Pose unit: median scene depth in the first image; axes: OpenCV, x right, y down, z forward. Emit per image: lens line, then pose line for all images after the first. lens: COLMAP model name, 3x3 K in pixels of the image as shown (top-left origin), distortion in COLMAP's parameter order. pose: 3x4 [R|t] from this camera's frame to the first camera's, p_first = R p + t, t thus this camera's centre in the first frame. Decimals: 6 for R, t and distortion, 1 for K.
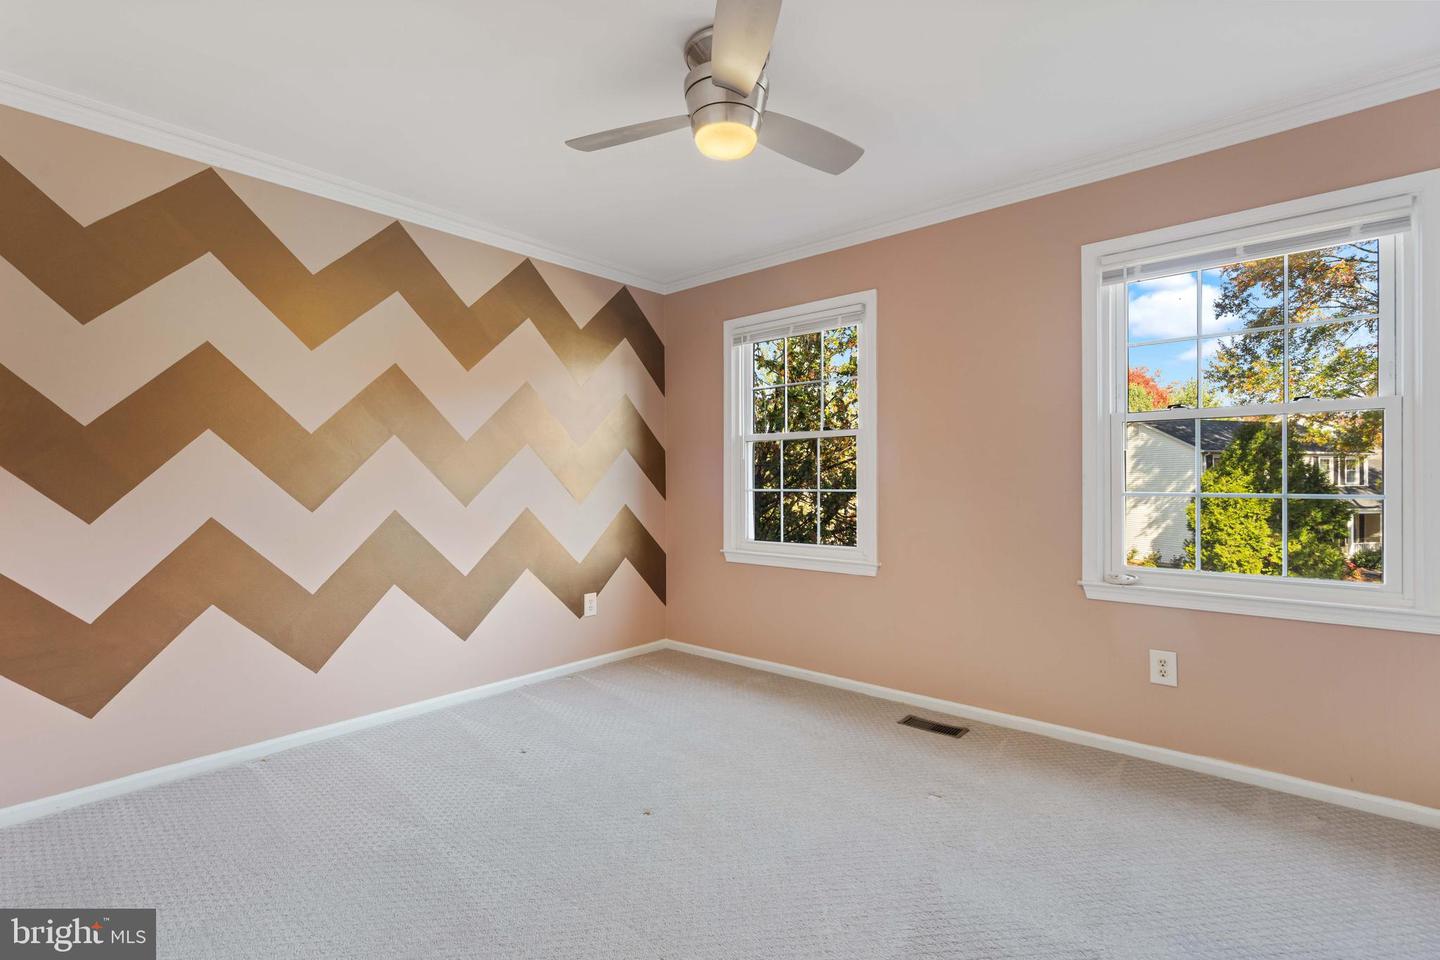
lens RADIAL K [[665.4, 0, 712.3], [0, 665.4, 483.6], [0, 0, 1]] dist [0.001179, -0.000312]
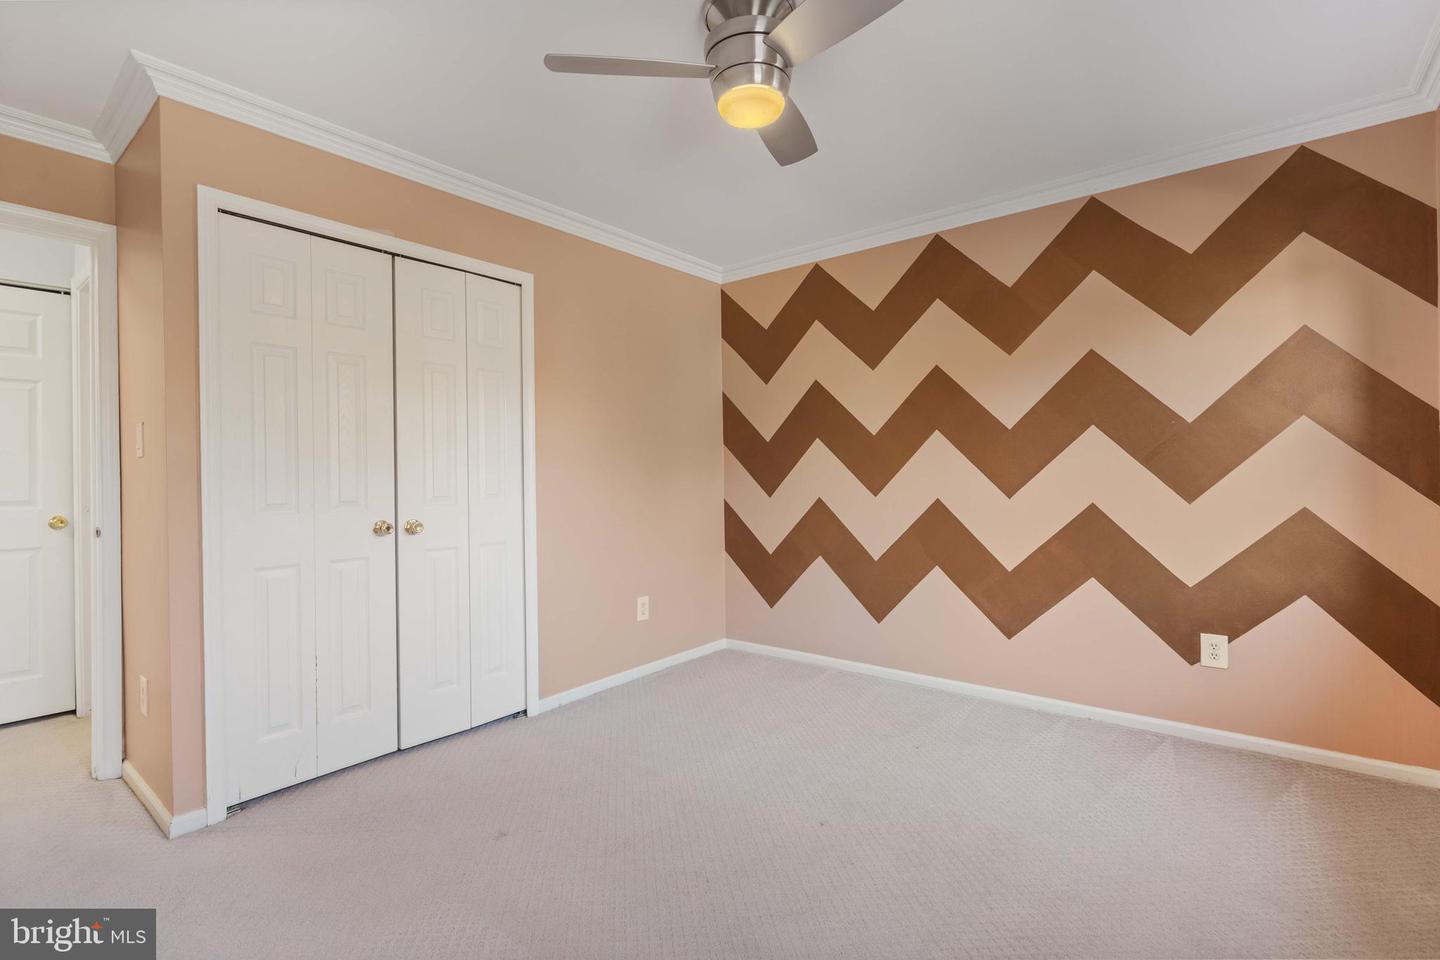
lens RADIAL K [[635.6, 0, 765.5], [0, 635.6, 478.6], [0, 0, 1]] dist [-0.000230, -0.000134]
pose [[0.088524, 0.010072, -0.996023, 0.431681], [0.006134, 0.999924, 0.010657, -0.005286], [0.996055, -0.007053, 0.088455, 0.491128]]
